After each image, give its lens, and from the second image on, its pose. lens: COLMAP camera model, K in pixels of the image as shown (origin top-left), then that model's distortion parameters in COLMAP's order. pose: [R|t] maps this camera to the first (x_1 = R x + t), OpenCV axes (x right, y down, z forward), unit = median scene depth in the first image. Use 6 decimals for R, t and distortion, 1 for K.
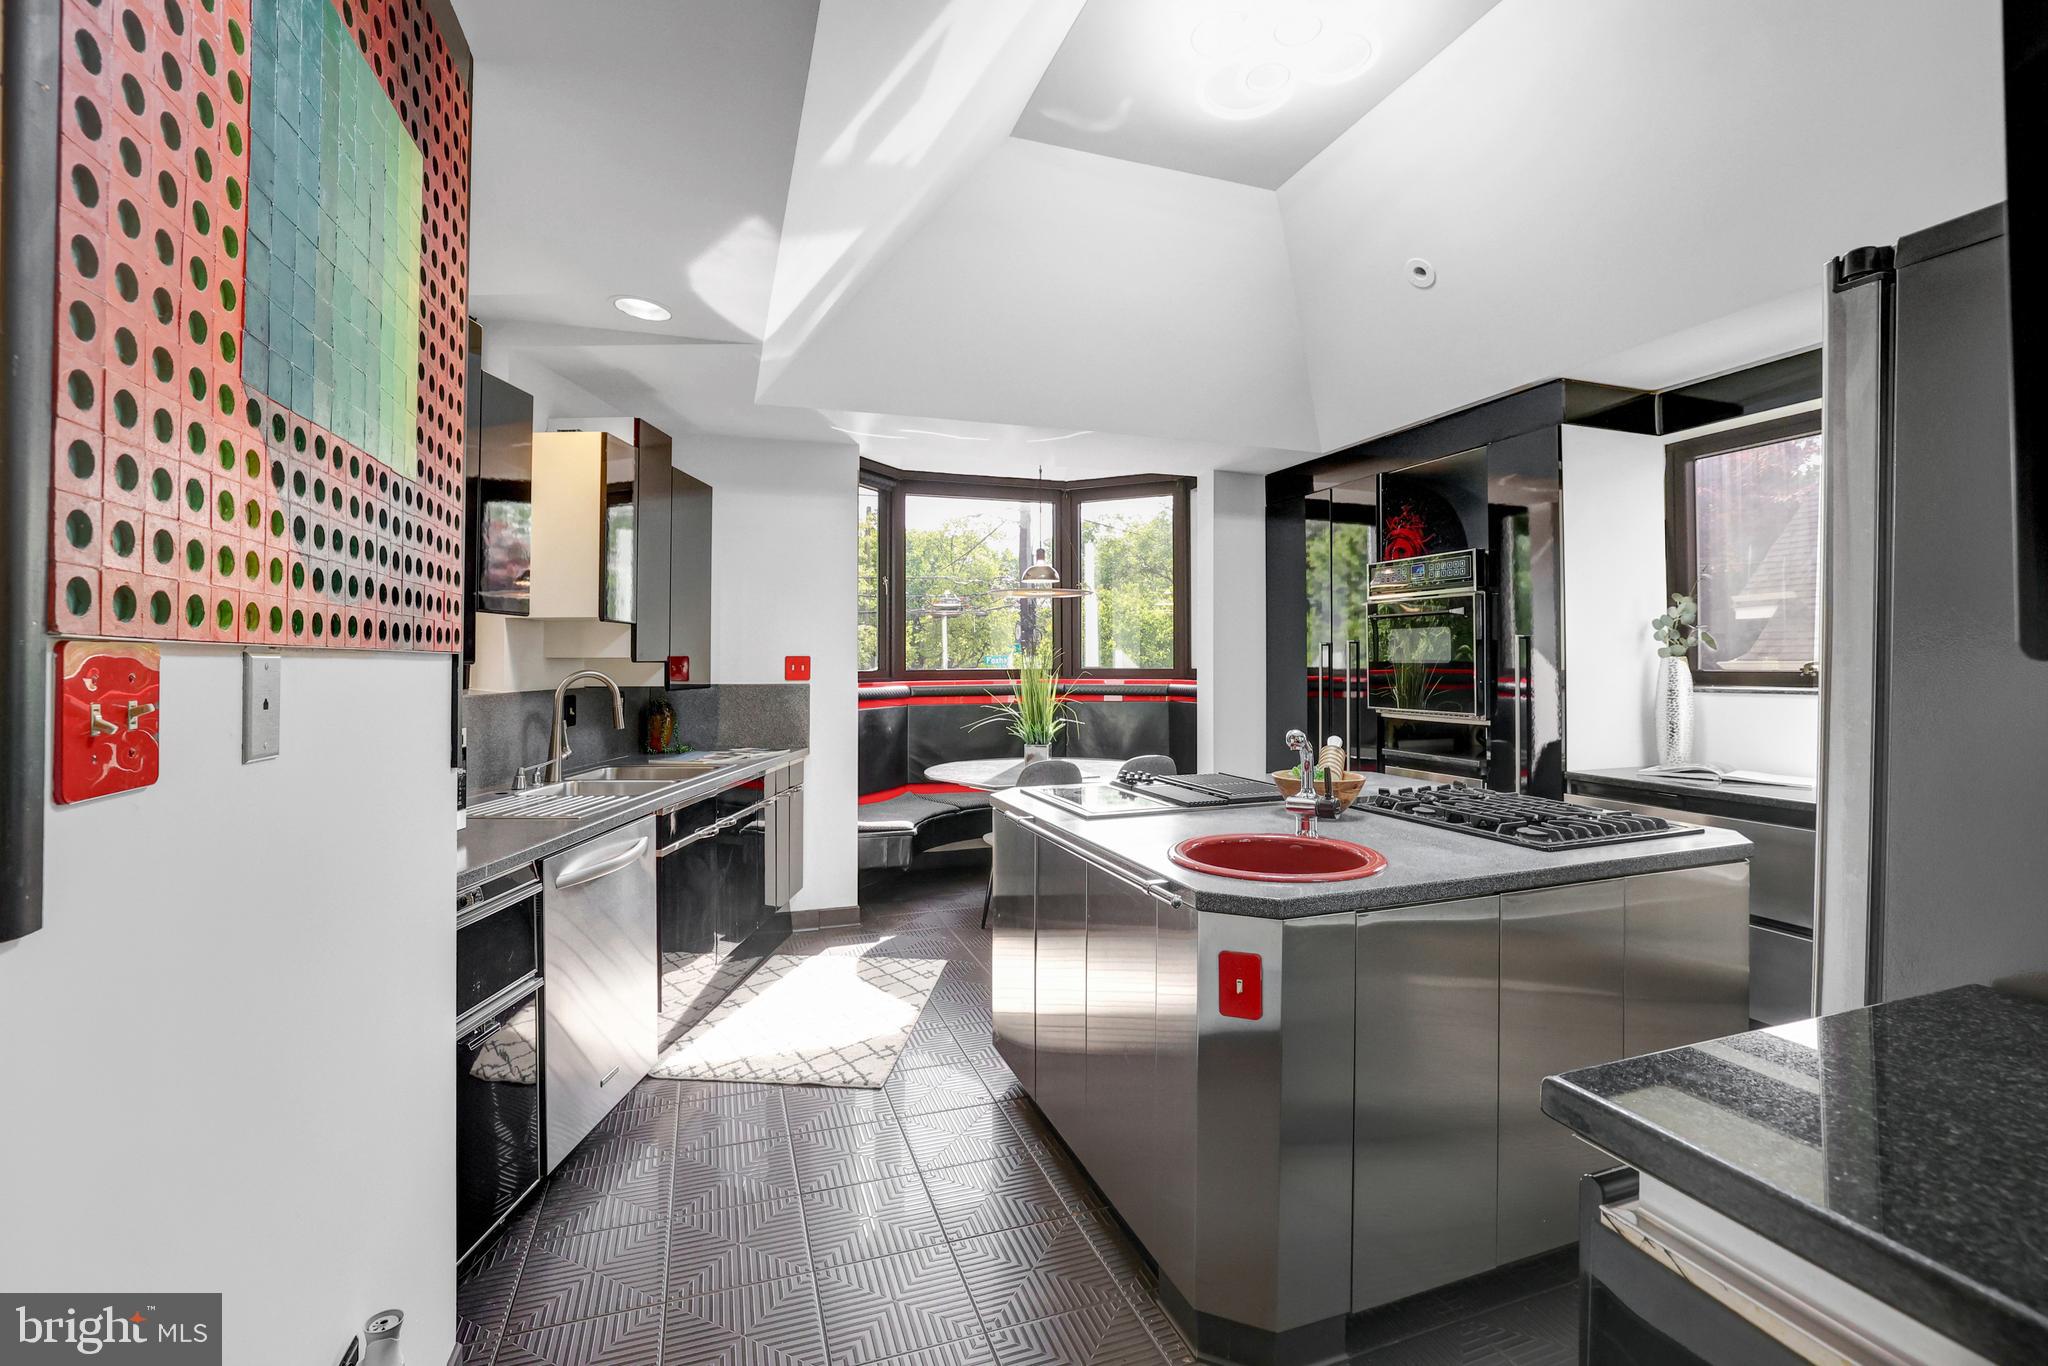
lens RADIAL K [[901.4, 0, 1044.4], [0, 901.4, 662.7], [0, 0, 1]] dist [-0.038176, 0.011568]
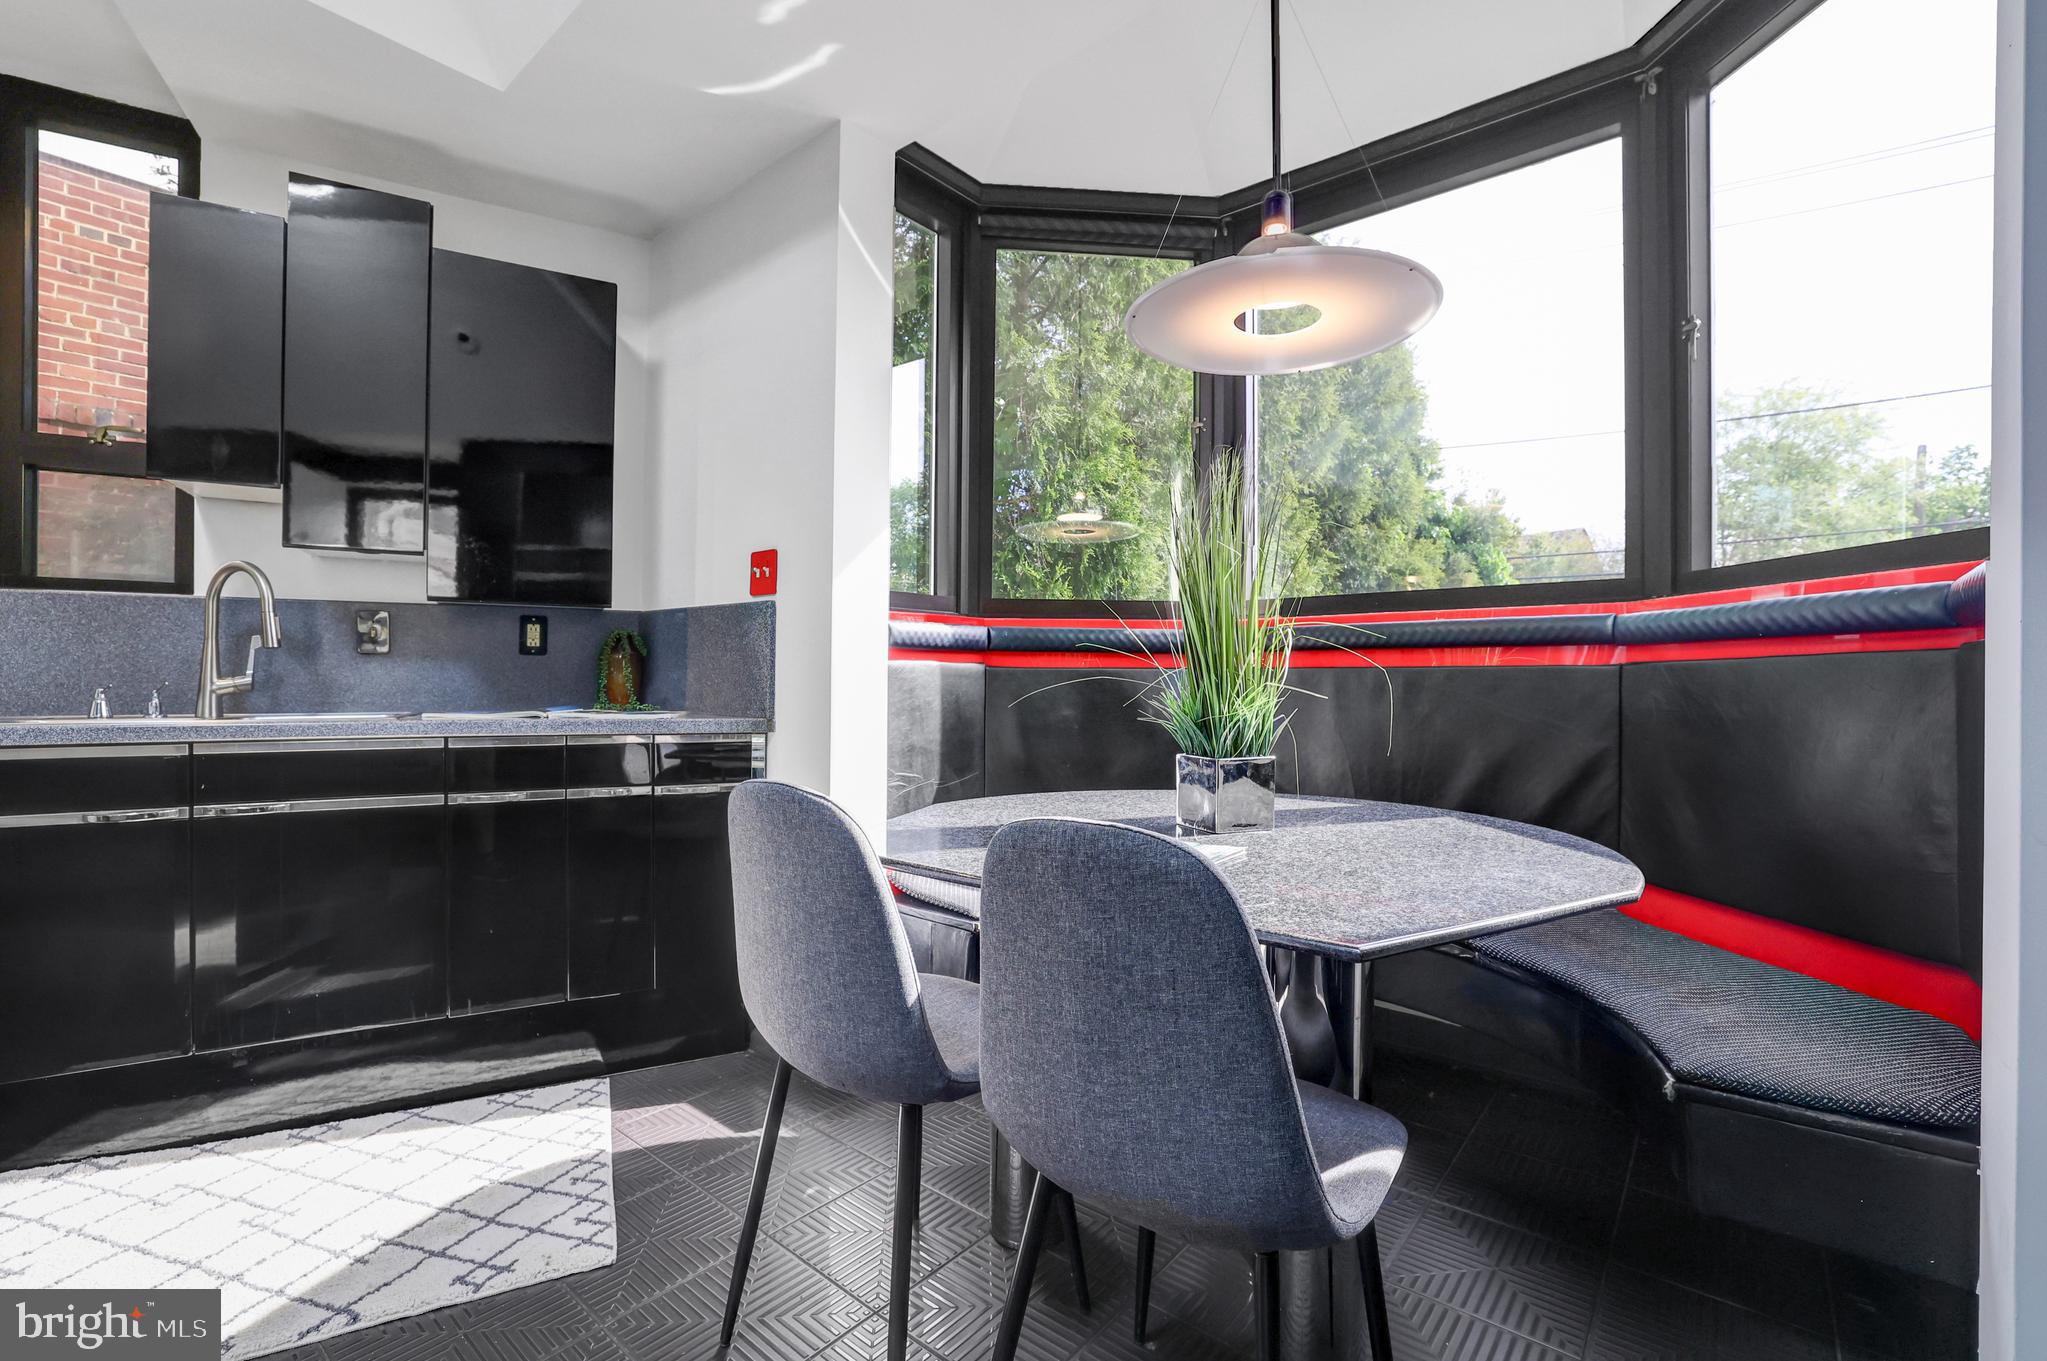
lens RADIAL K [[900.9, 0, 1012.7], [0, 900.9, 686.2], [0, 0, 1]] dist [-0.038176, 0.011568]
pose [[0.499292, 0.005471, -0.866416, 0.275763], [-0.004088, 0.999984, 0.003958, 0.072227], [0.866424, 0.001565, 0.499307, 0.858063]]
